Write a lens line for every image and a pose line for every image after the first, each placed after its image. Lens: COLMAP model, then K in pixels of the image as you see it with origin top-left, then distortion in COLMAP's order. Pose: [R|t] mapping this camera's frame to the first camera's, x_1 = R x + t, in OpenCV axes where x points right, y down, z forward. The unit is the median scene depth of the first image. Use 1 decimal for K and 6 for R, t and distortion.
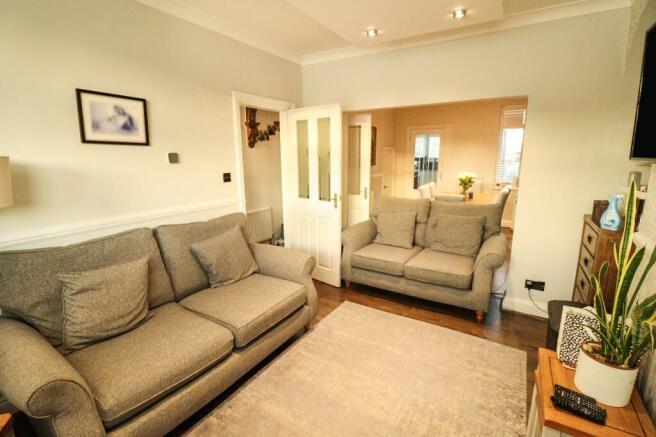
lens RADIAL K [[304.0, 0, 327.5], [0, 304.0, 213.4], [0, 0, 1]] dist [-0.002435, -0.014322]
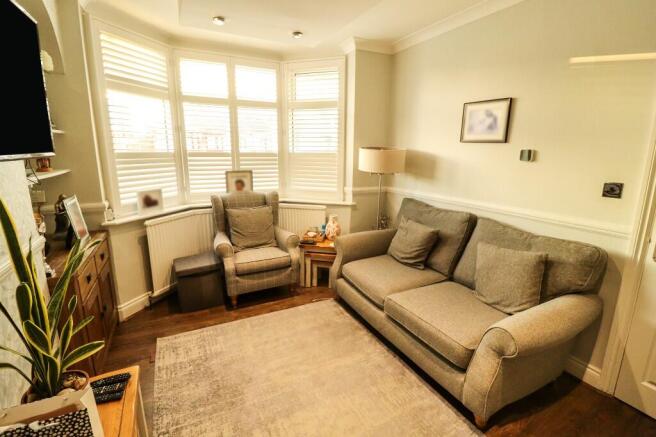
lens RADIAL K [[305.7, 0, 326.9], [0, 305.7, 214.3], [0, 0, 1]] dist [-0.000517, -0.011087]
pose [[-0.513900, 0.176858, -0.839421, 0.670820], [-0.173859, 0.936738, 0.303800, -0.211702], [0.840047, 0.302064, -0.450642, 1.066643]]
